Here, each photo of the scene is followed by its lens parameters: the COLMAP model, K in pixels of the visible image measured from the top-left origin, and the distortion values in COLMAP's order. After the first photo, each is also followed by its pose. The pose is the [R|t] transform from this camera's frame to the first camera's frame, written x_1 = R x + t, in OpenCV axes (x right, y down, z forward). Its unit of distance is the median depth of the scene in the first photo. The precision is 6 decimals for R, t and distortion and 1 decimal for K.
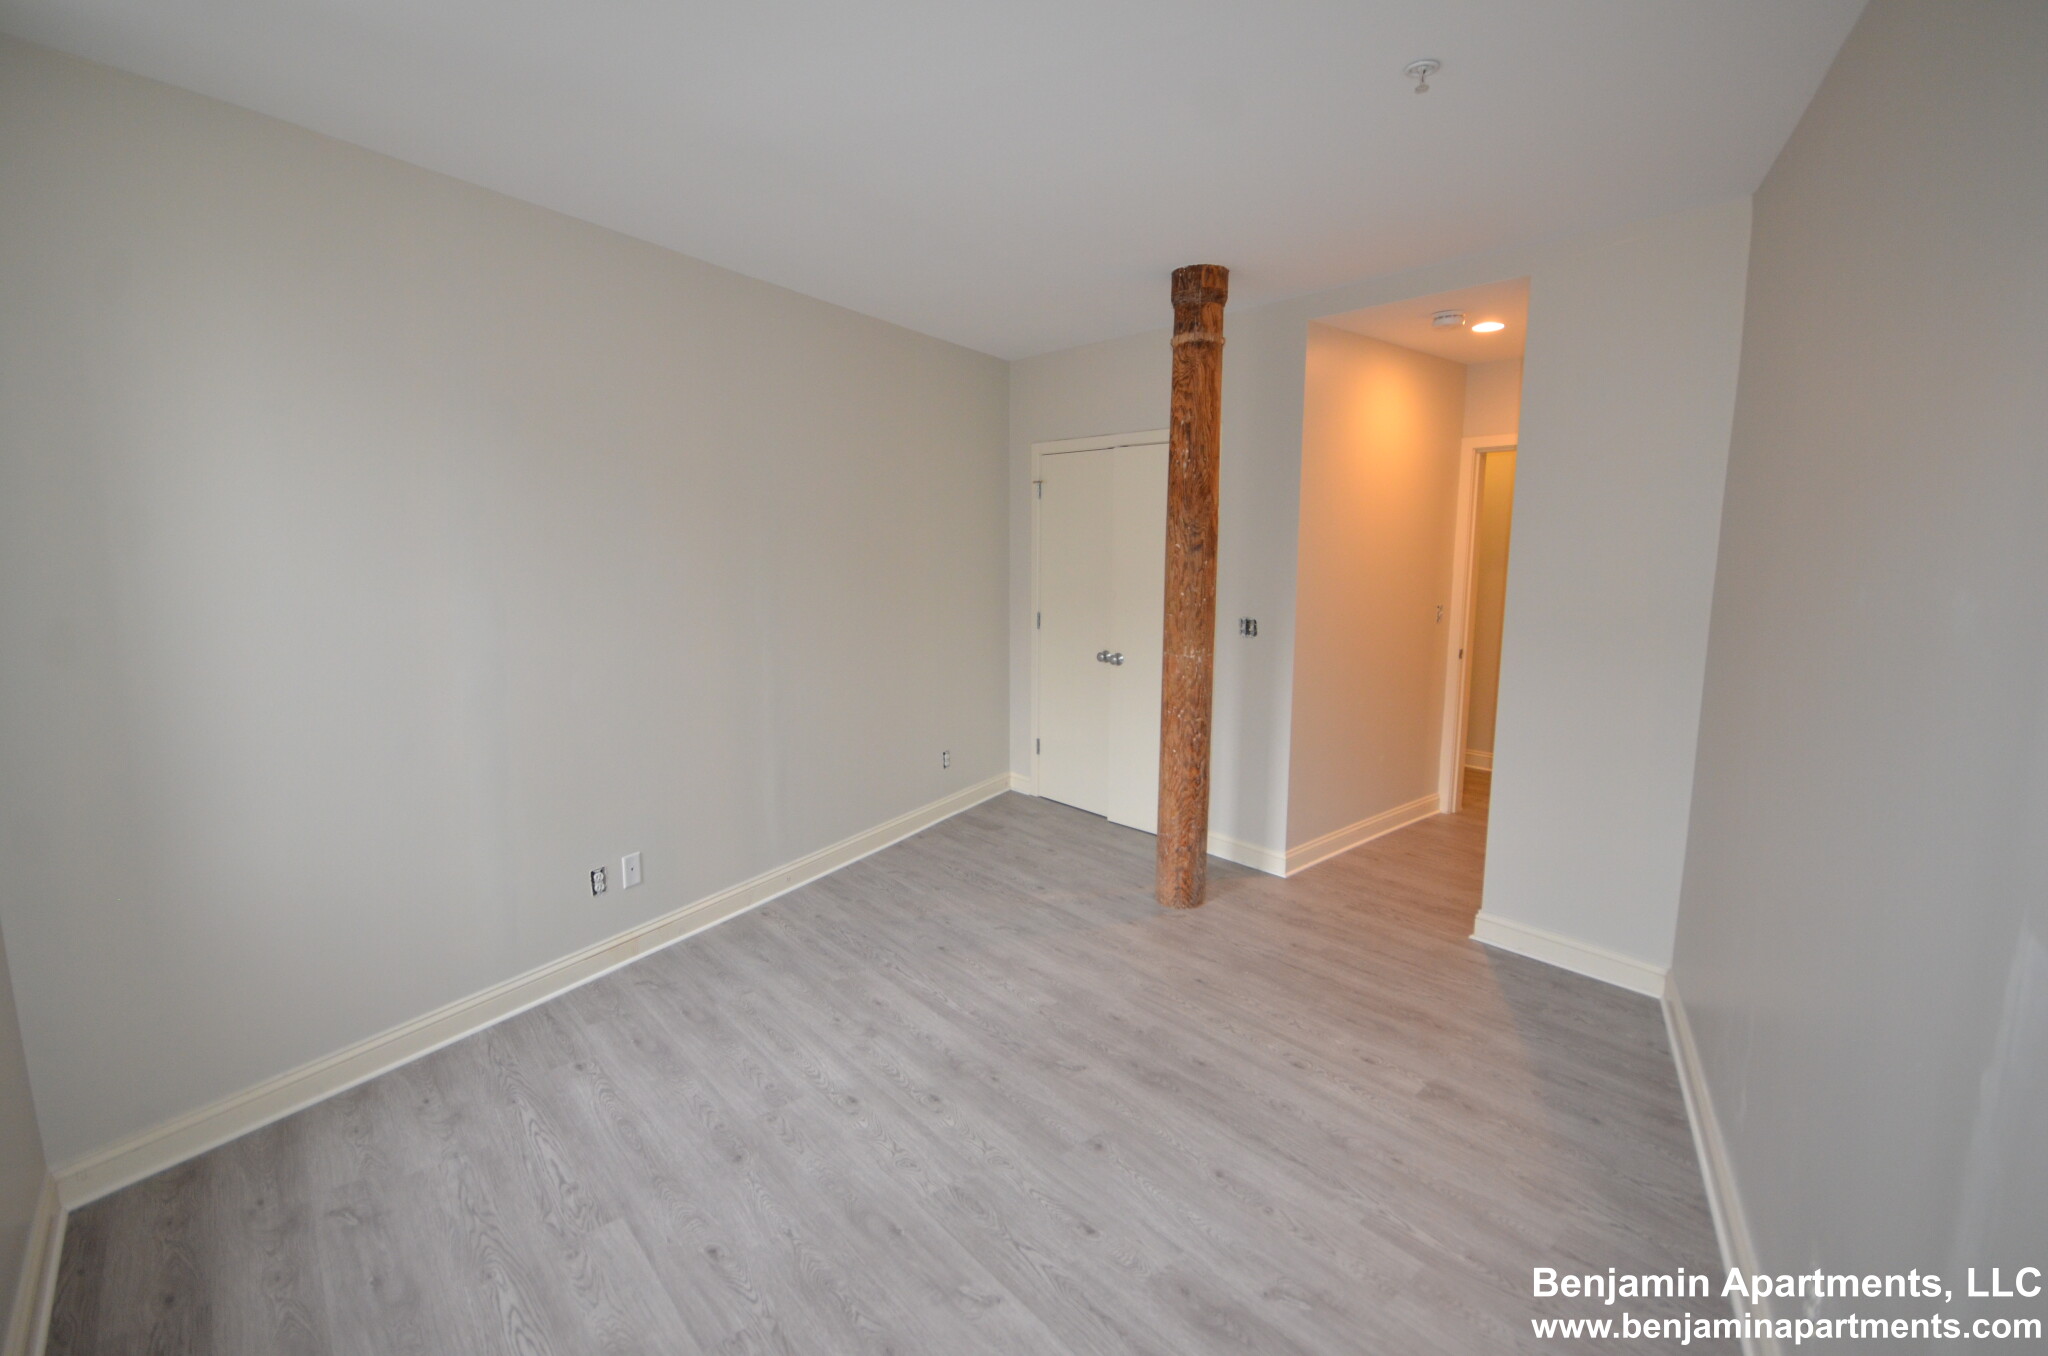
lens RADIAL K [[925.5, 0, 1027.3], [0, 925.5, 683.8], [0, 0, 1]] dist [0.000230, 0.000080]
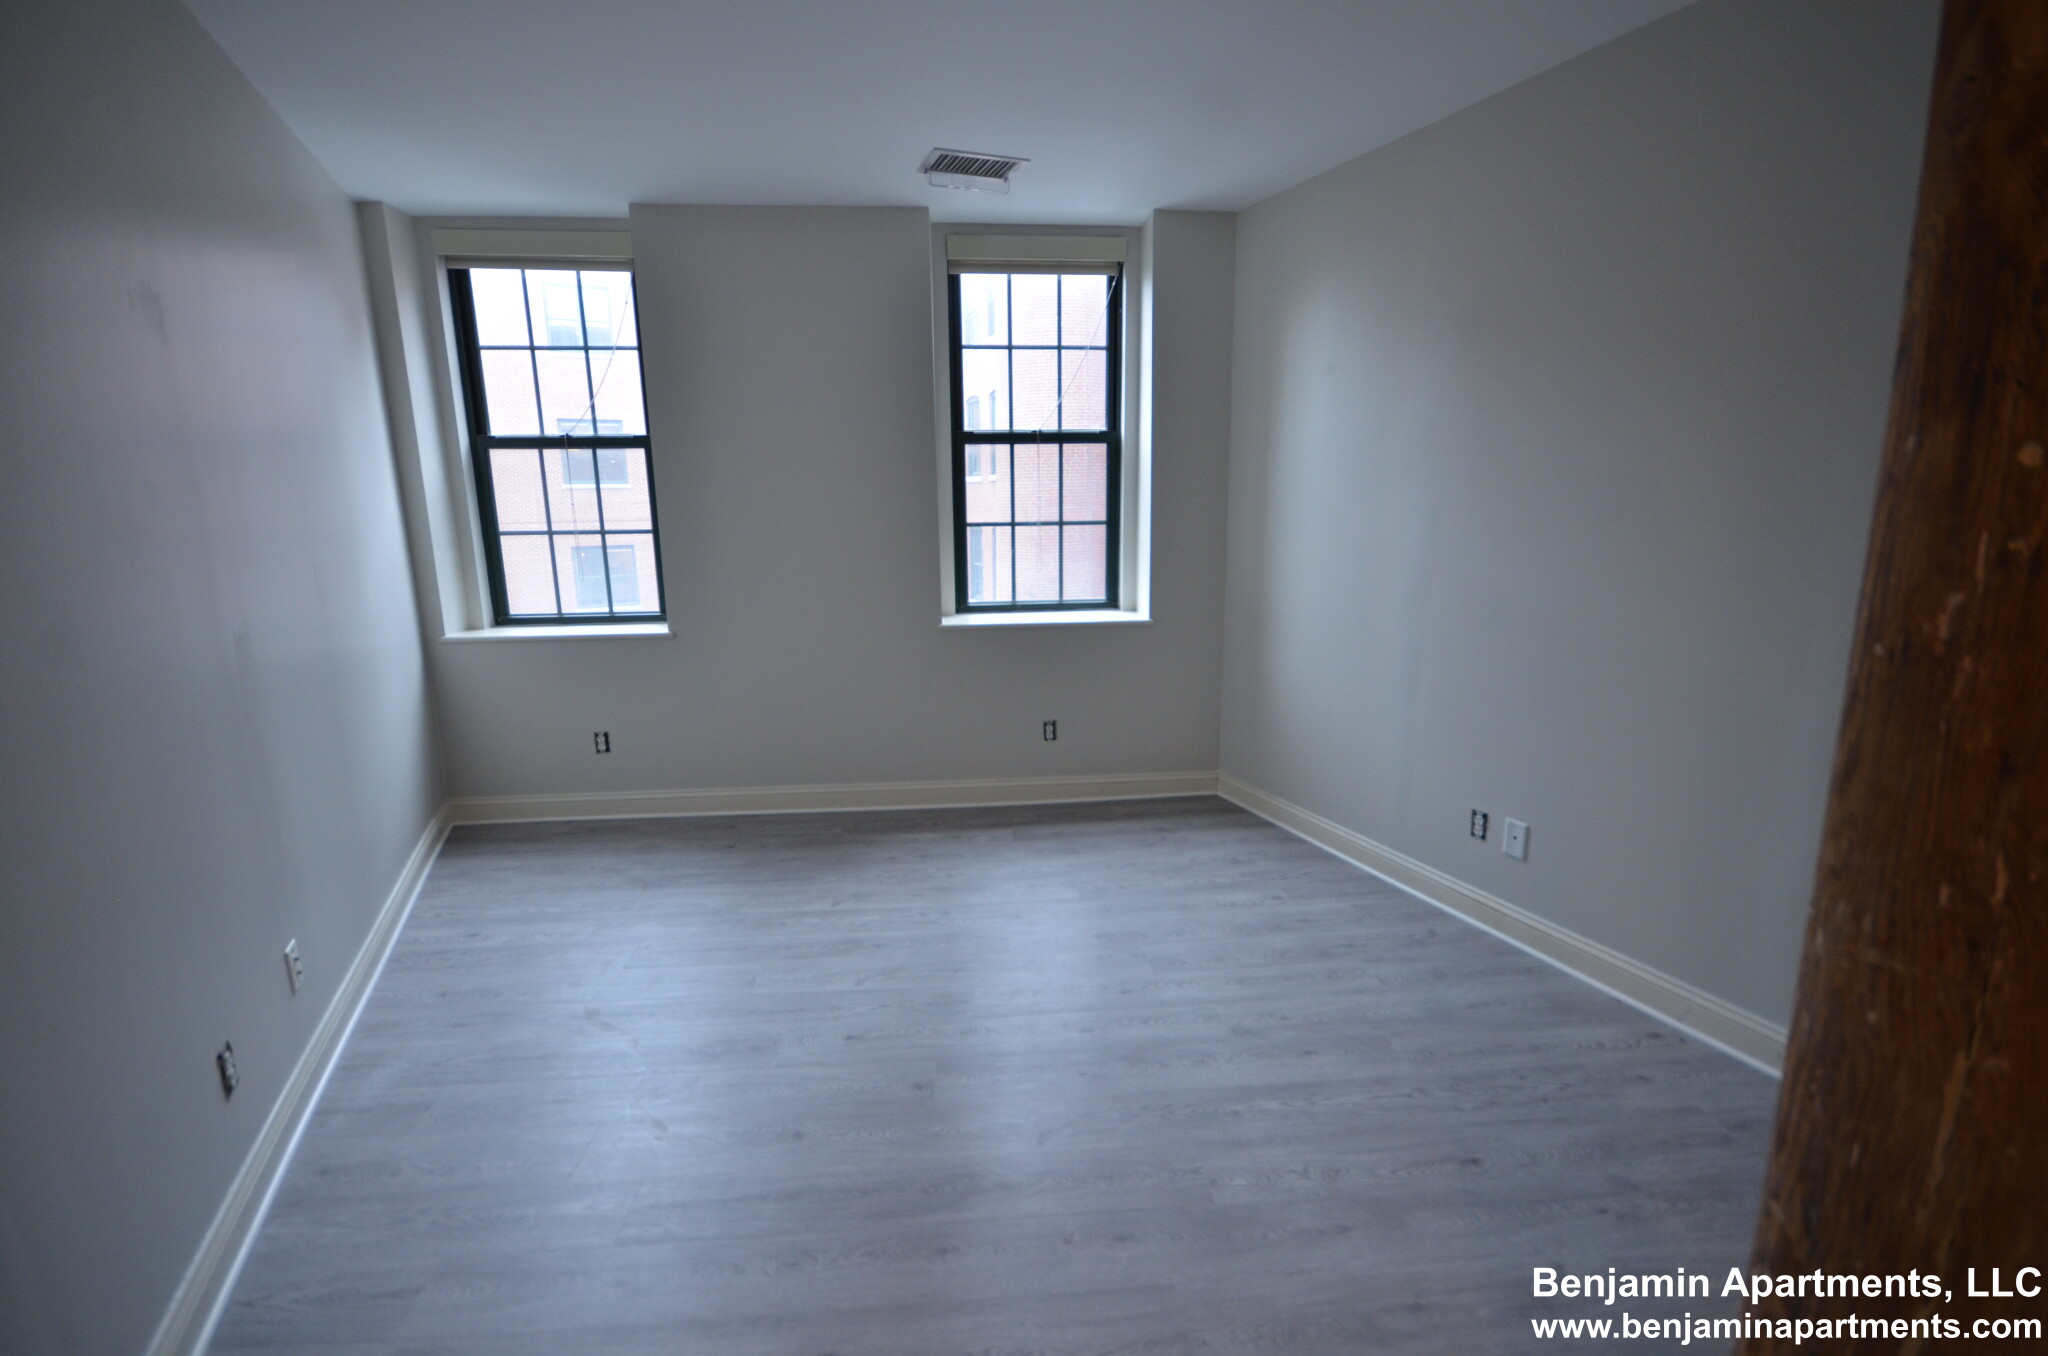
lens RADIAL K [[925.5, 0, 1027.3], [0, 925.5, 683.8], [0, 0, 1]] dist [0.000230, 0.000080]
pose [[-0.605653, 0.166186, -0.778181, 0.555866], [-0.106854, 0.952105, 0.286492, -0.149875], [0.788522, 0.256667, -0.558888, 1.228702]]
